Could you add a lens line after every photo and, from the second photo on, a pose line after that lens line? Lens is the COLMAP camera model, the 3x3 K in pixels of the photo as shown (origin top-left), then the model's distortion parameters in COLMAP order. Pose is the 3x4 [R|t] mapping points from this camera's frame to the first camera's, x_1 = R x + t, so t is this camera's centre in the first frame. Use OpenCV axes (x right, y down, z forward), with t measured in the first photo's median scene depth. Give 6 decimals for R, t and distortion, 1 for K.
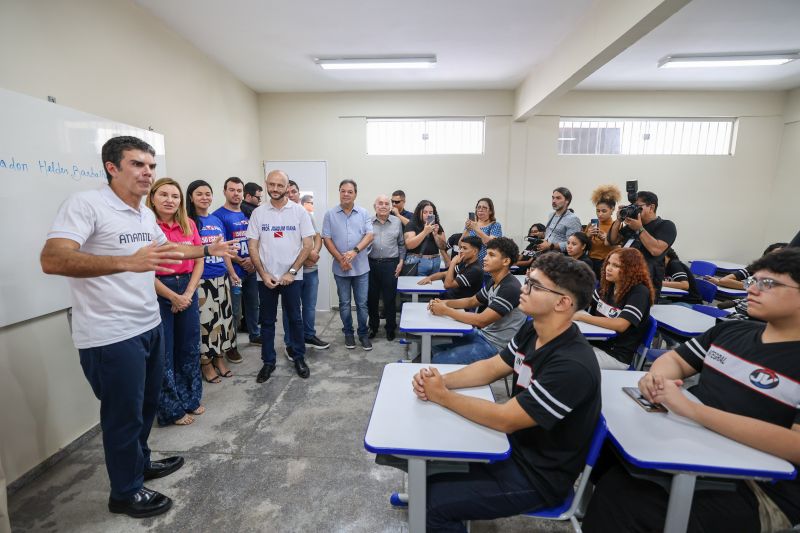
lens RADIAL K [[354.7, 0, 388.7], [0, 354.7, 260.2], [0, 0, 1]] dist [-0.021645, 0.009512]
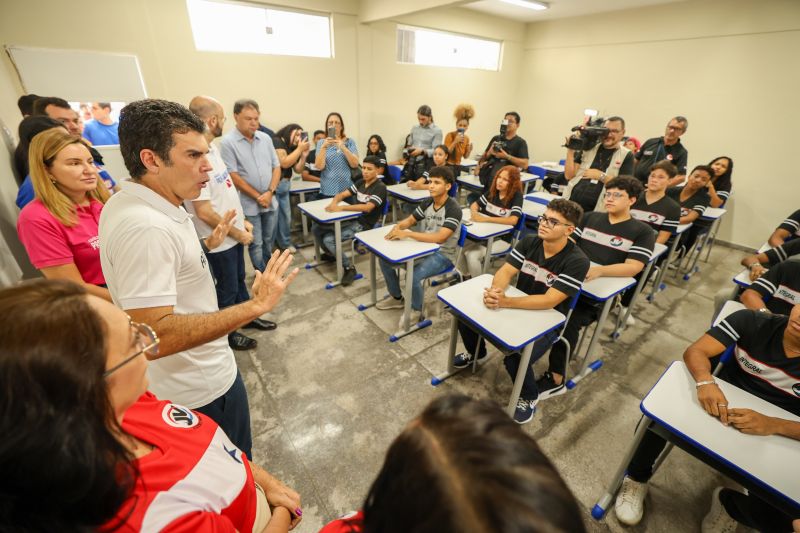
lens RADIAL K [[354.7, 0, 406.3], [0, 354.7, 267.1], [0, 0, 1]] dist [-0.021645, 0.009512]
pose [[0.766107, -0.278531, 0.579225, -0.451568], [0.079268, 0.935284, 0.344905, -0.135580], [-0.637806, -0.218320, 0.738606, 0.090121]]
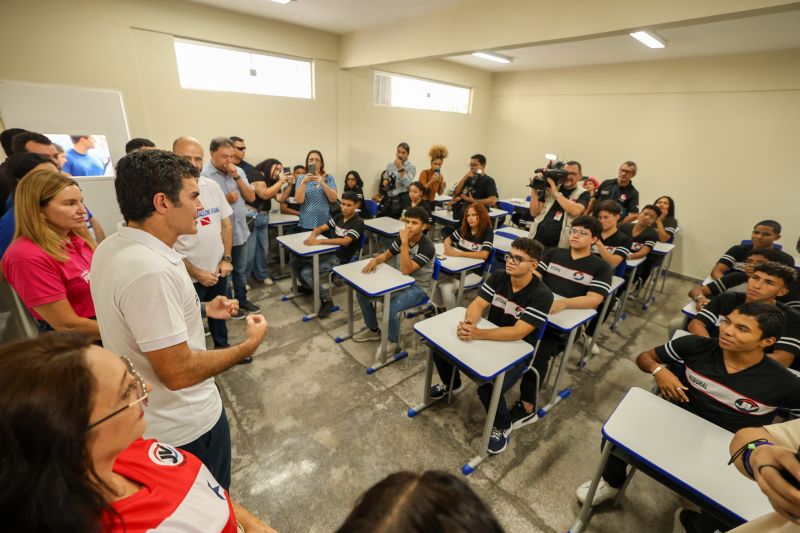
lens RADIAL K [[354.7, 0, 405.5], [0, 354.7, 265.2], [0, 0, 1]] dist [-0.021645, 0.009512]
pose [[0.724093, -0.226055, 0.651604, -0.473943], [0.058886, 0.961575, 0.268153, -0.159451], [-0.687184, -0.155798, 0.709581, 0.068563]]
